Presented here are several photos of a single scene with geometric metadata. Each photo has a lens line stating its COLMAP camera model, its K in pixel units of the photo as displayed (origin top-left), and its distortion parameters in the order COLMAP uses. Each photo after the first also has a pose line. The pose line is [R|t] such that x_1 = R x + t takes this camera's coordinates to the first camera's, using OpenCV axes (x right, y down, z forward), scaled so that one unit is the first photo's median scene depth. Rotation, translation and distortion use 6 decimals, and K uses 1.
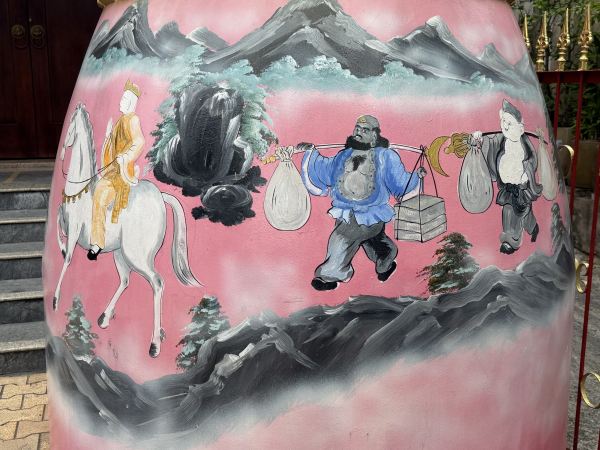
lens RADIAL K [[716.8, 0, 285.5], [0, 716.8, 246.7], [0, 0, 1]] dist [0.101239, 0.000000]
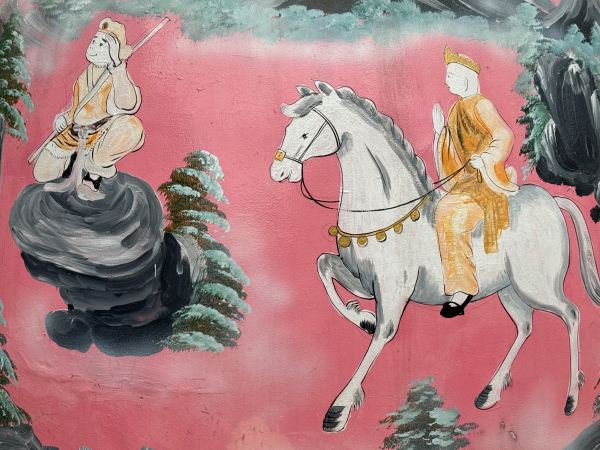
lens RADIAL K [[962.1, 0, 318.7], [0, 962.1, 246.0], [0, 0, 1]] dist [0.101638, 0.000000]
pose [[0.488231, -0.166755, 0.856635, -1.162950], [0.178761, 0.979871, 0.088862, -0.158230], [-0.854210, 0.109748, 0.508213, 0.695534]]
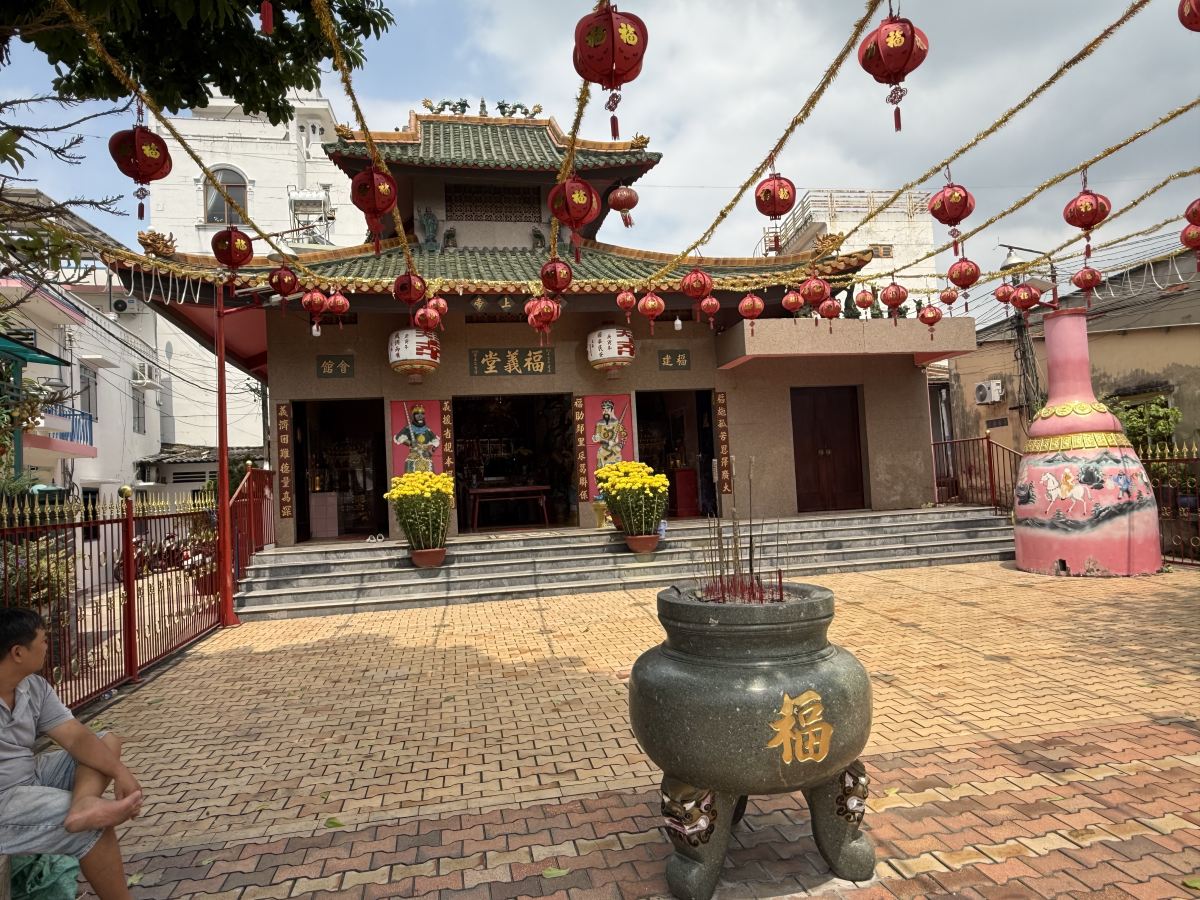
lens RADIAL K [[751.9, 0, 592.5], [0, 751.9, 450.1], [0, 0, 1]] dist [-0.004687, 0.000987]
pose [[0.994654, -0.051245, -0.089656, -3.395118], [0.026558, 0.965926, -0.257454, 1.051558], [0.099794, 0.253696, 0.962122, -5.026374]]
